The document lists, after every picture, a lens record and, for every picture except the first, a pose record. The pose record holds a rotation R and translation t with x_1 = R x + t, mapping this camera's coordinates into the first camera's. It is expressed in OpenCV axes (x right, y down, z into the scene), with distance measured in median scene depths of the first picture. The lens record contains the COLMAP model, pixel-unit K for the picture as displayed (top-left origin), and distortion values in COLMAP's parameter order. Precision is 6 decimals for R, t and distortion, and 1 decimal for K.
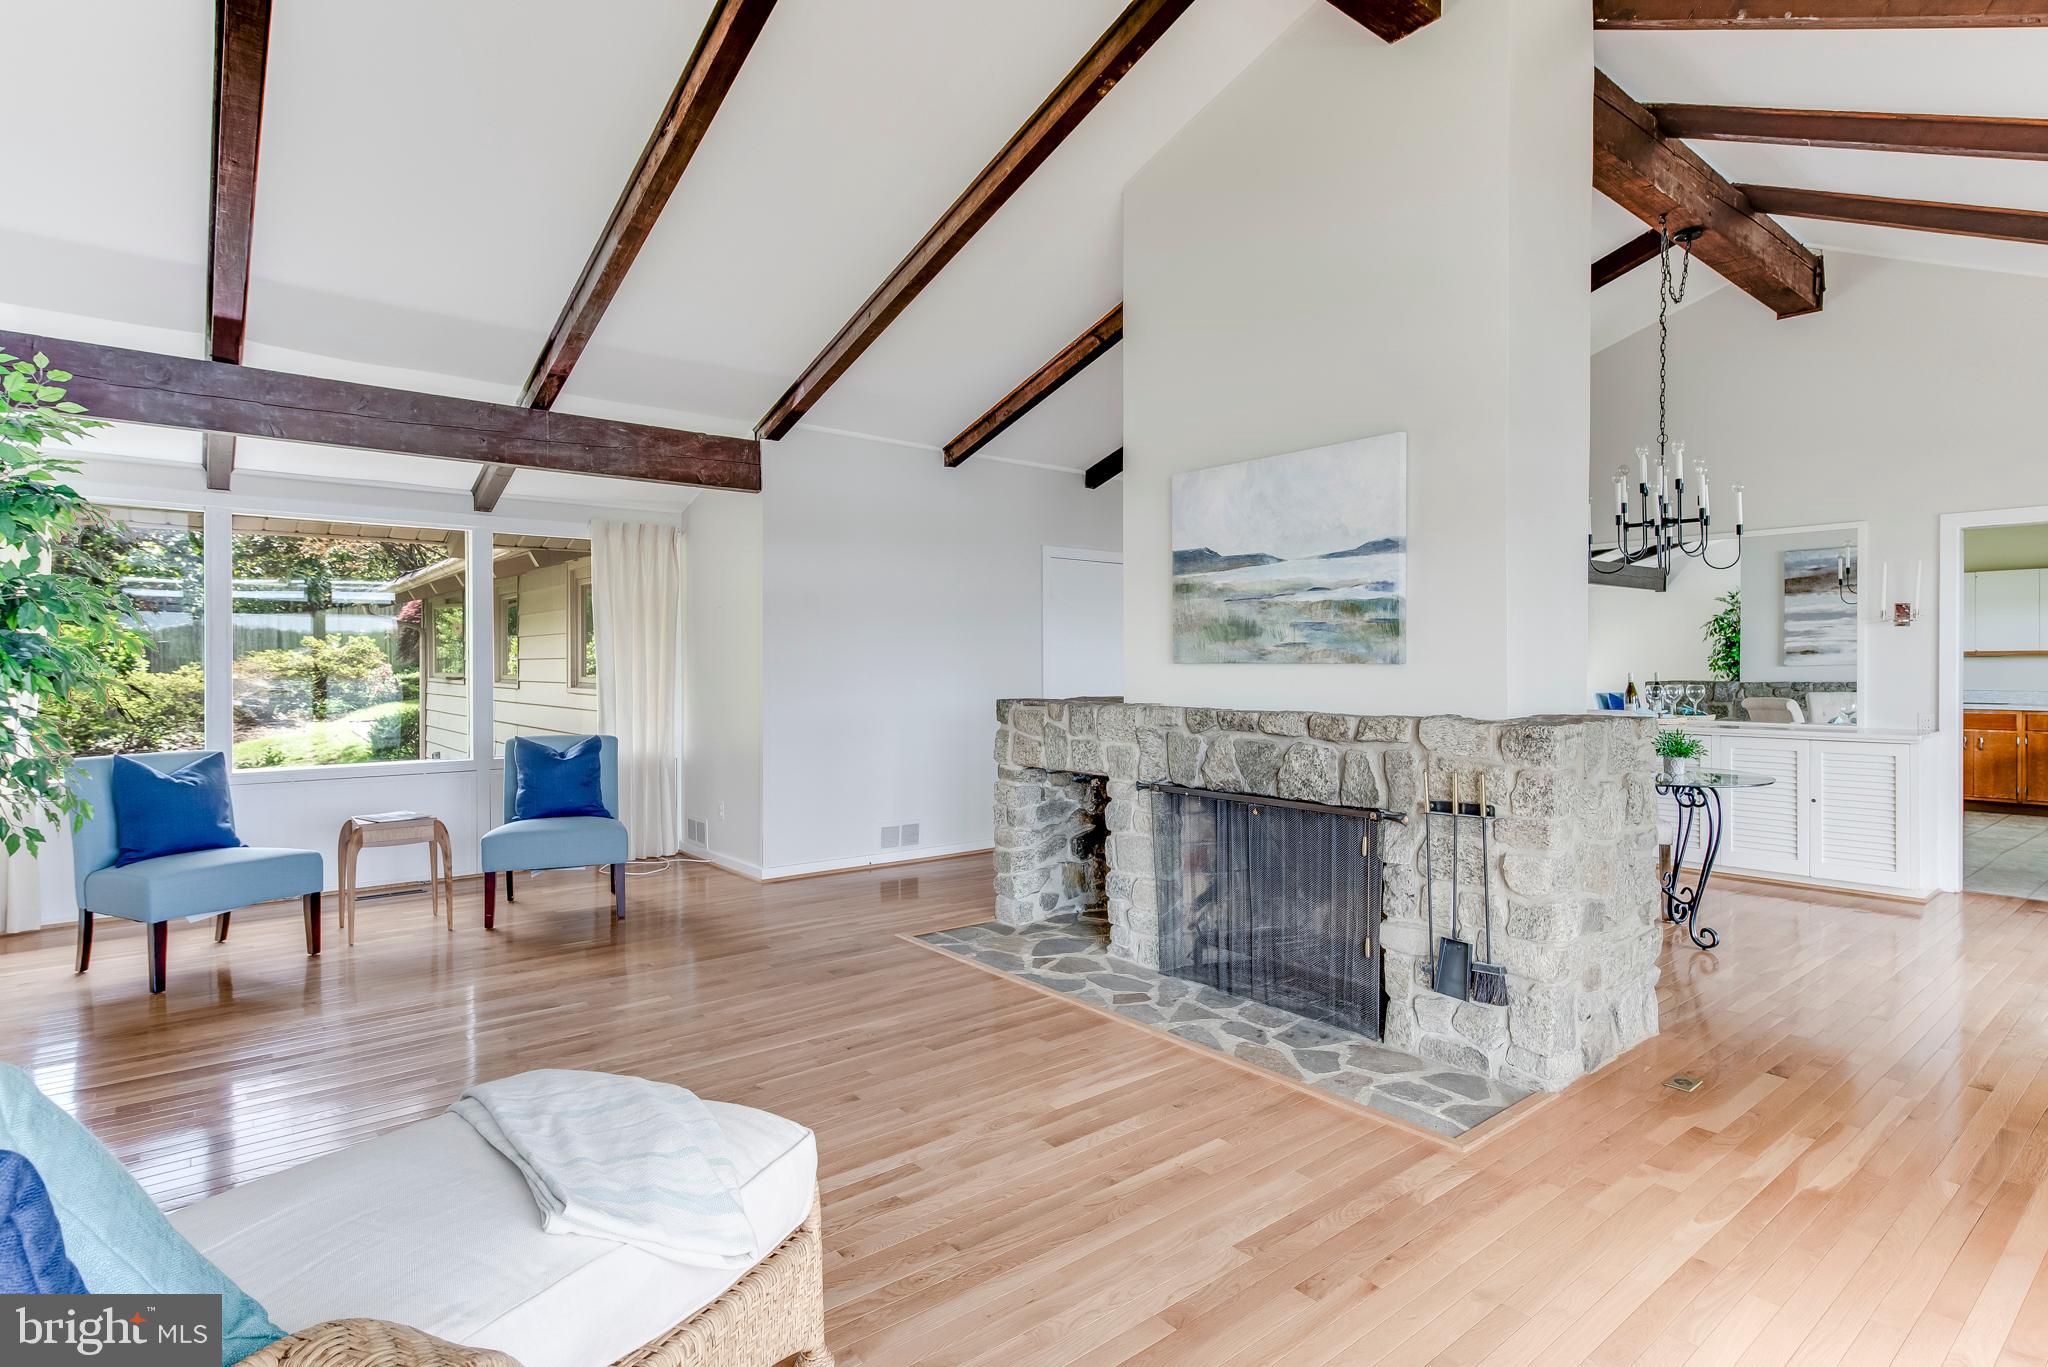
lens RADIAL K [[1035.8, 0, 1029.9], [0, 1035.8, 674.2], [0, 0, 1]] dist [0.004230, 0.000247]
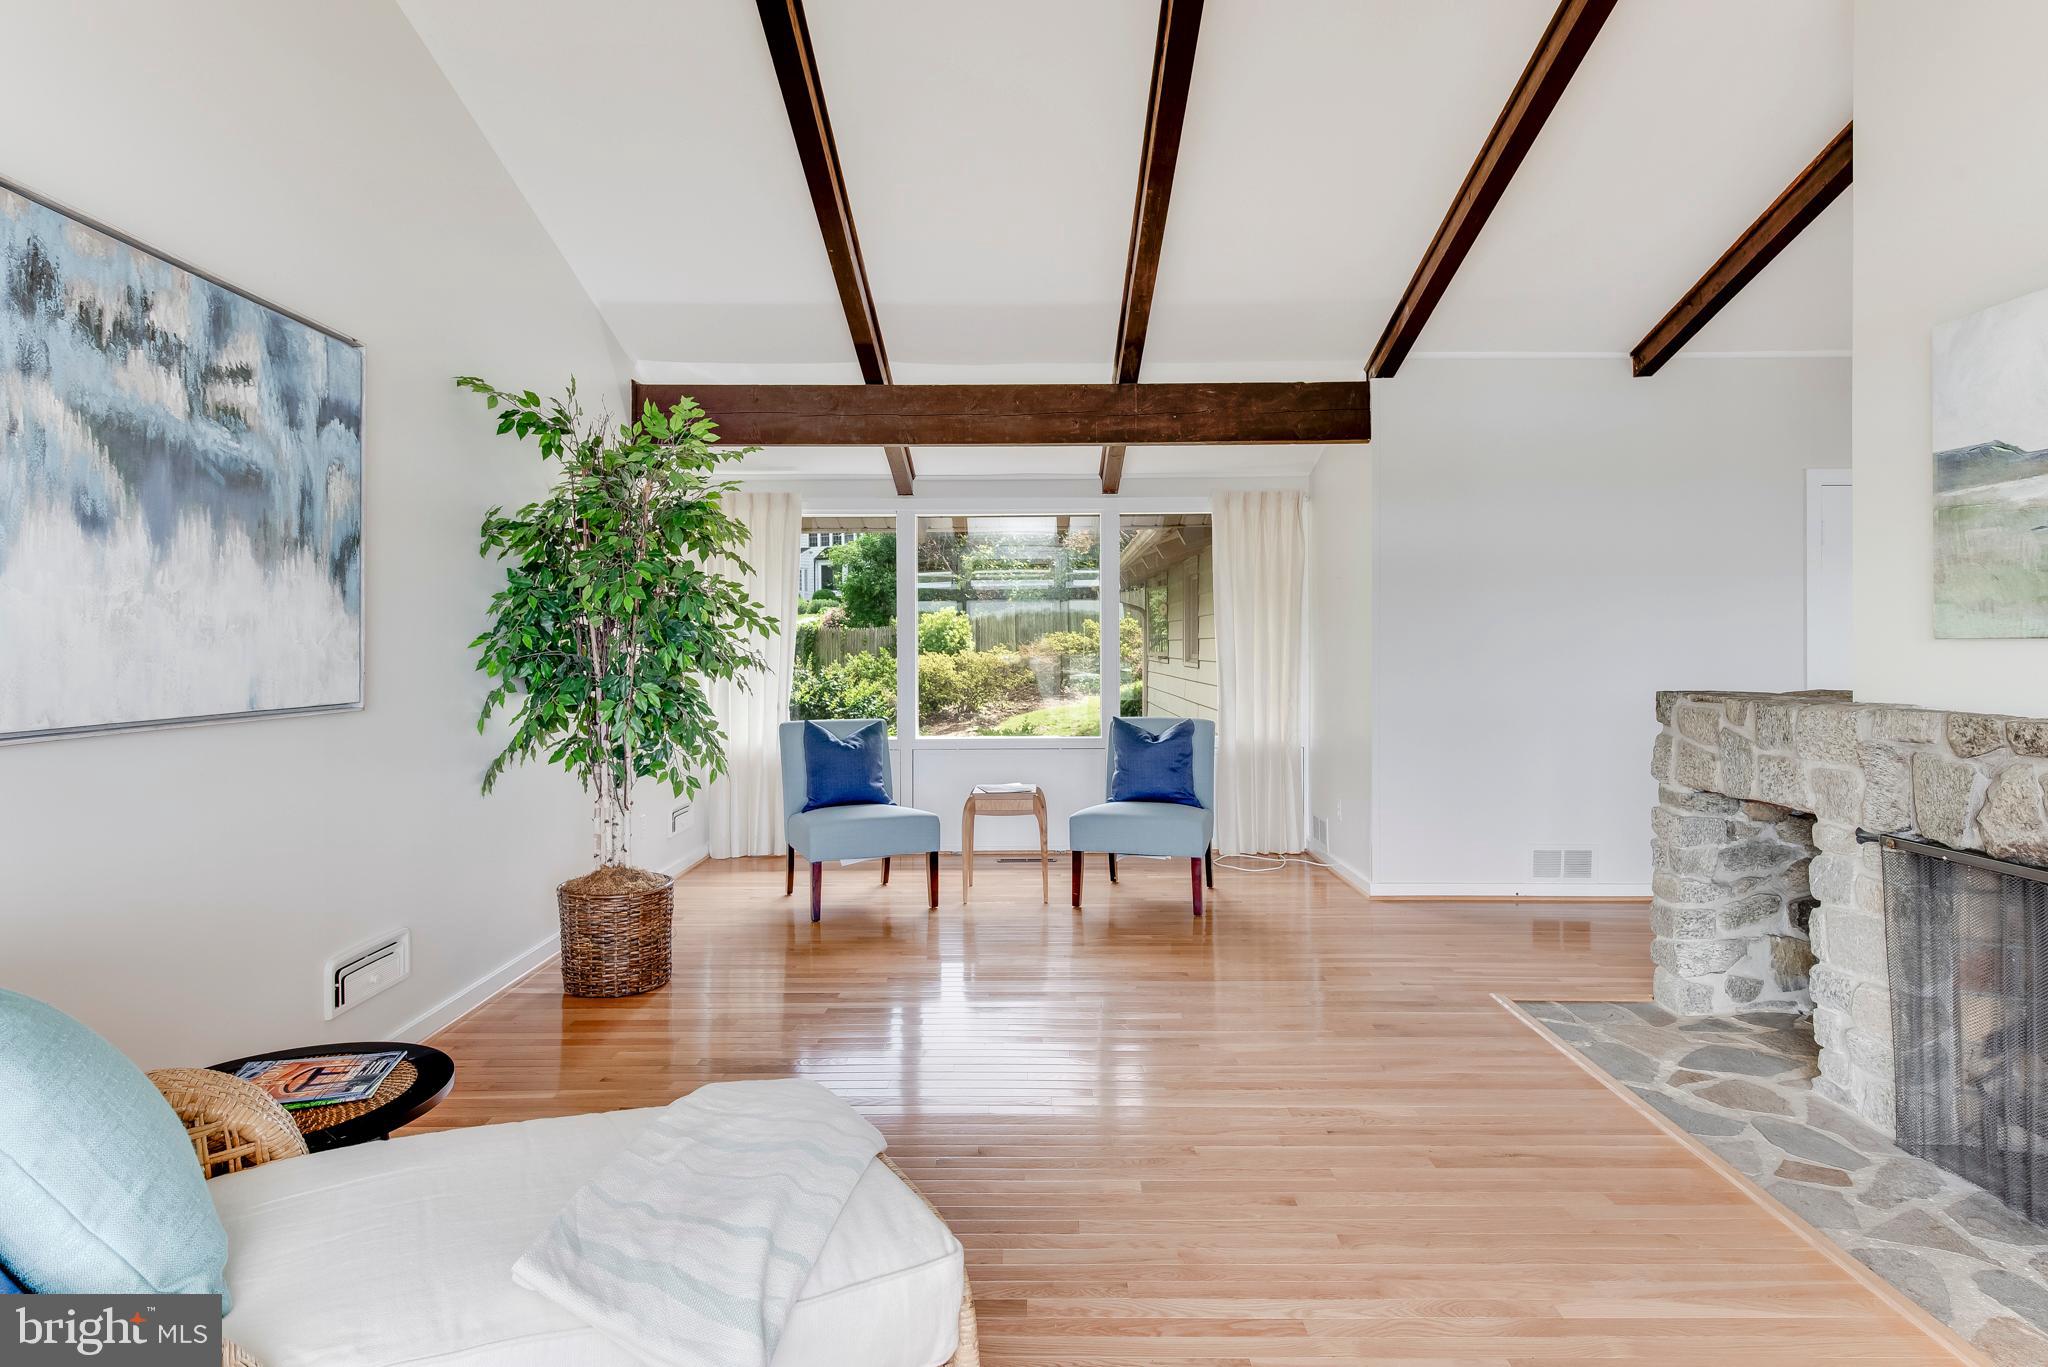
lens RADIAL K [[1106.9, 0, 1027.3], [0, 1106.9, 657.5], [0, 0, 1]] dist [0.006223, -0.001934]
pose [[0.769380, 0.003927, -0.638780, 0.137148], [-0.001476, 0.999989, 0.004370, -0.001614], [0.638790, -0.002419, 0.769377, 0.154899]]
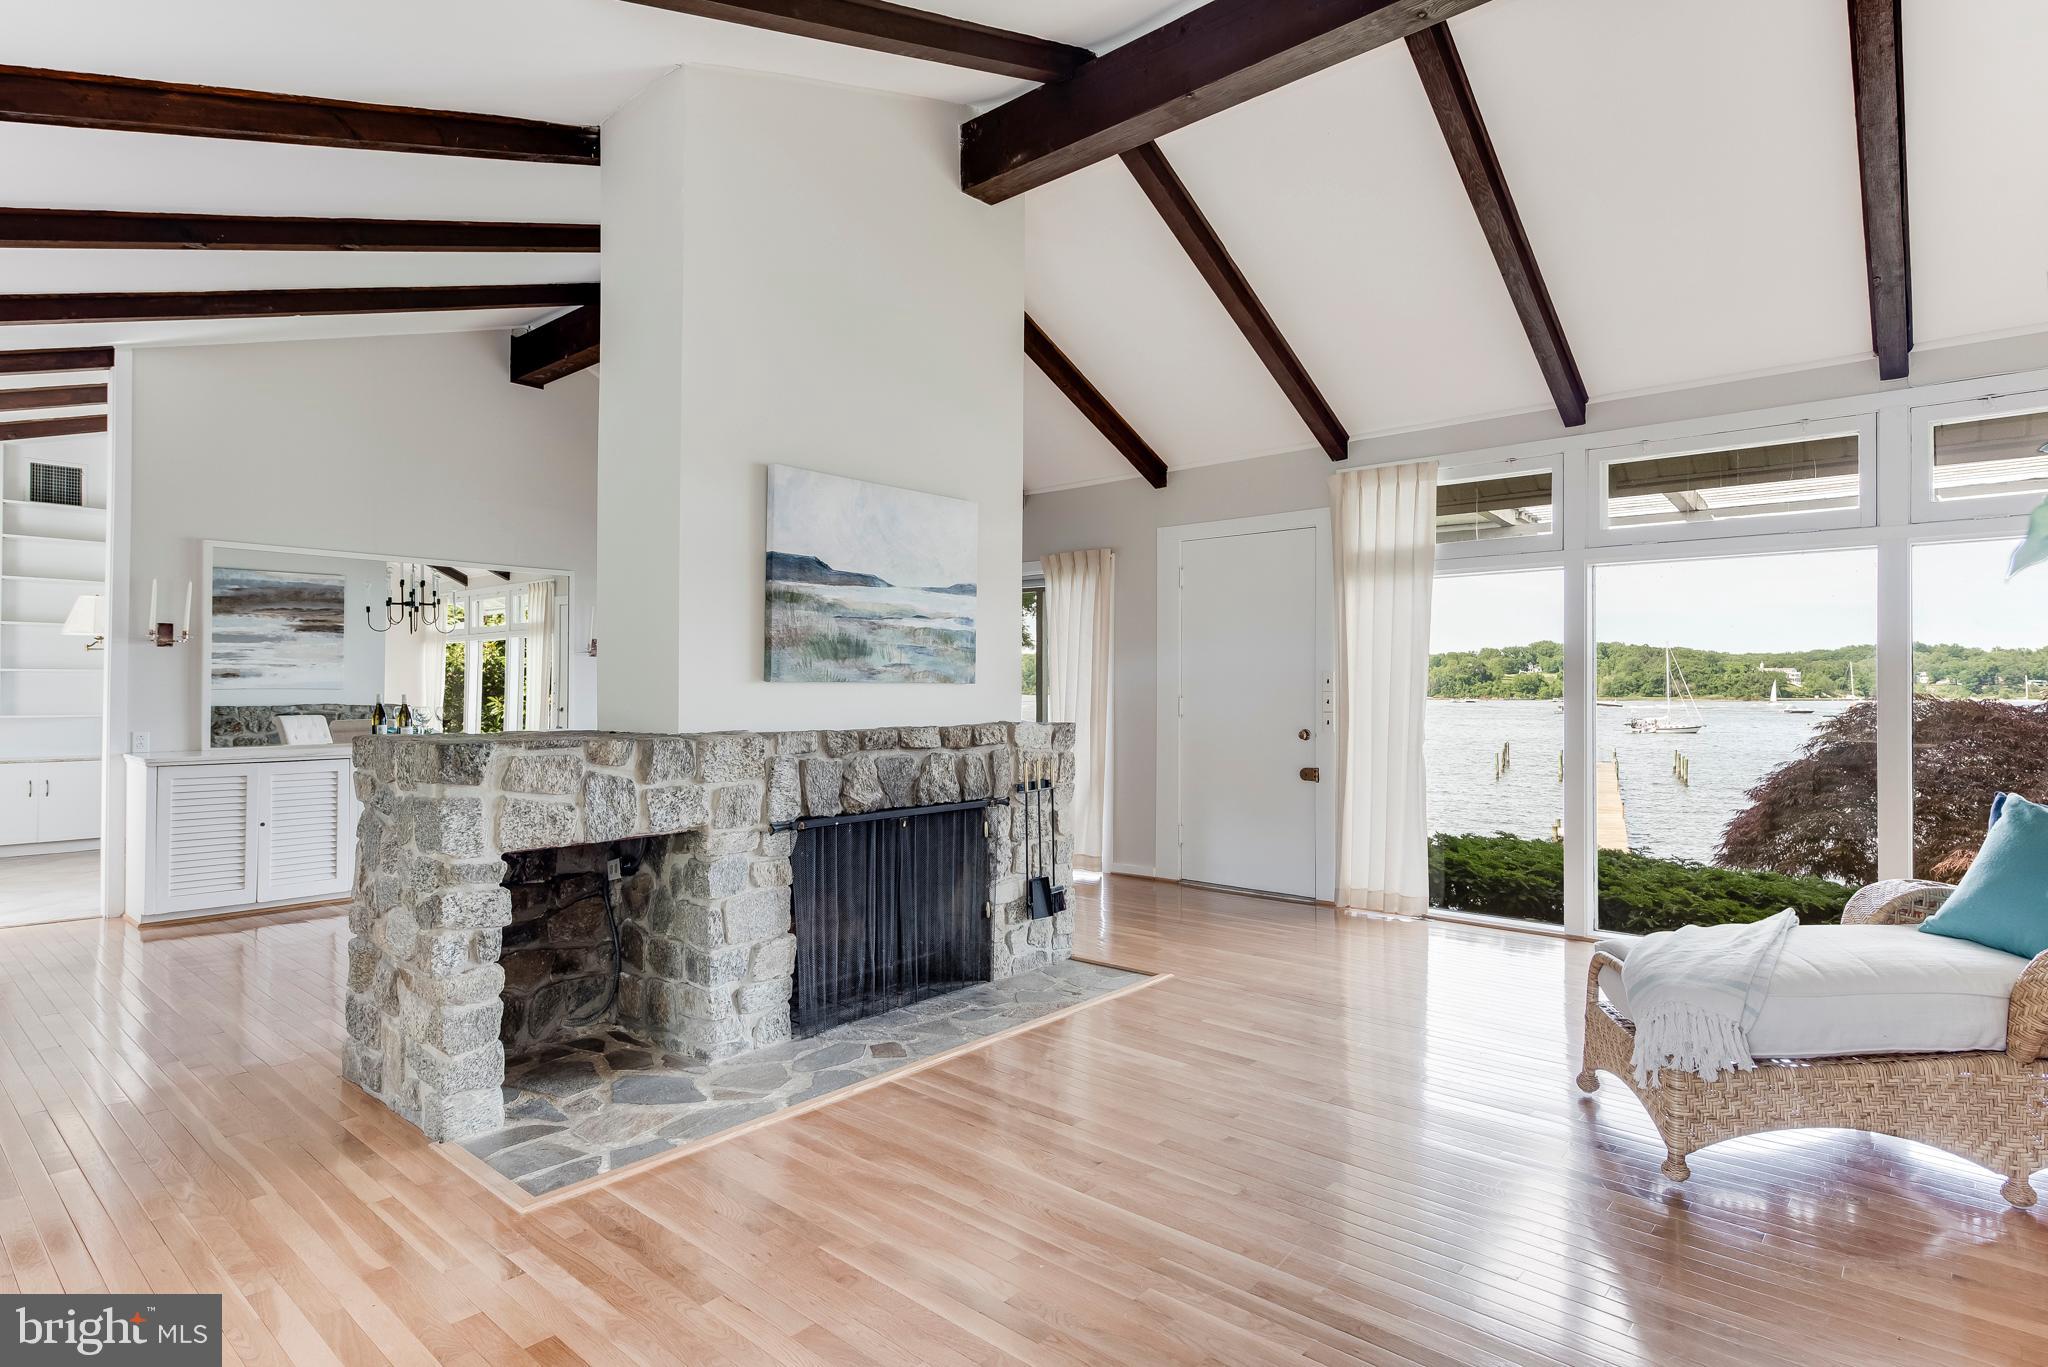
lens RADIAL K [[1063.9, 0, 1030.3], [0, 1063.9, 677.3], [0, 0, 1]] dist [0.001176, -0.000626]
pose [[-0.167728, 0.011005, 0.985772, -0.726703], [0.009738, 0.999907, -0.009506, -0.003544], [-0.985785, 0.008005, -0.167820, 0.884554]]
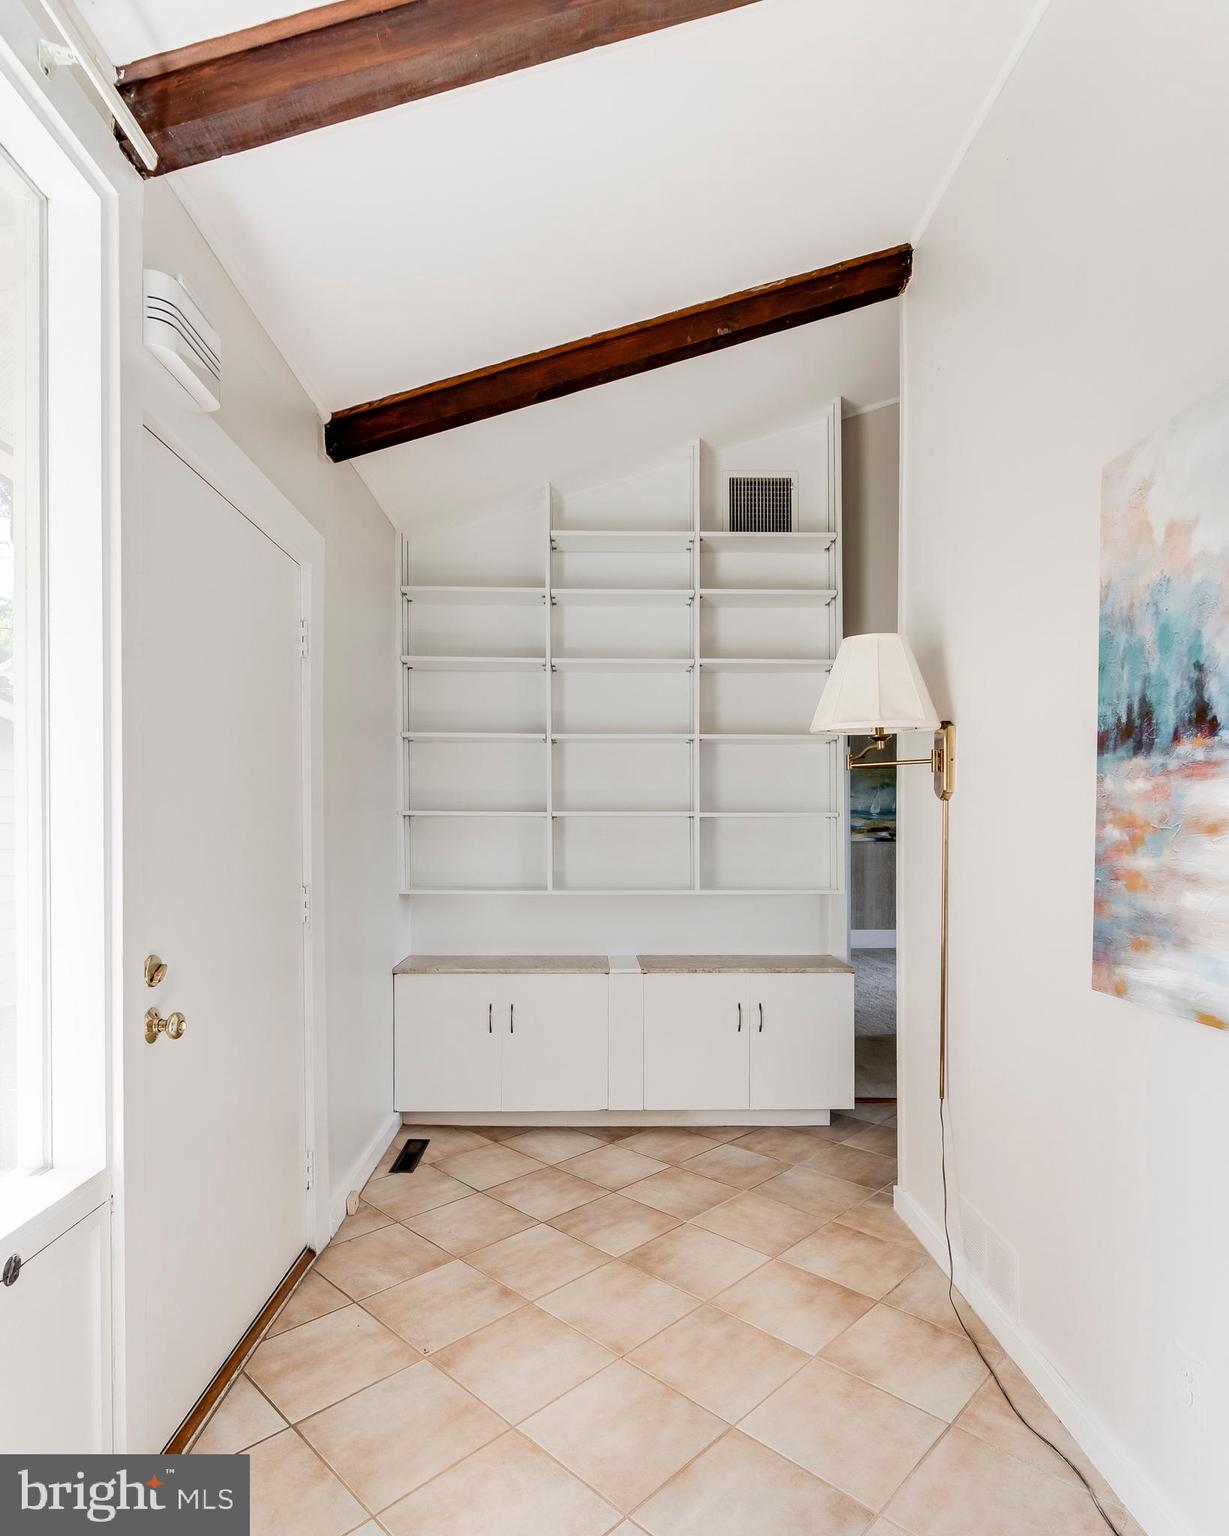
lens RADIAL K [[857.5, 0, 610.8], [0, 857.5, 826.4], [0, 0, 1]] dist [0.000575, 0.000101]
pose [[0.622002, -0.001241, 0.783015, 0.567619], [0.011649, 0.999903, -0.007669, -0.033263], [-0.782929, 0.013891, 0.621956, 1.803552]]
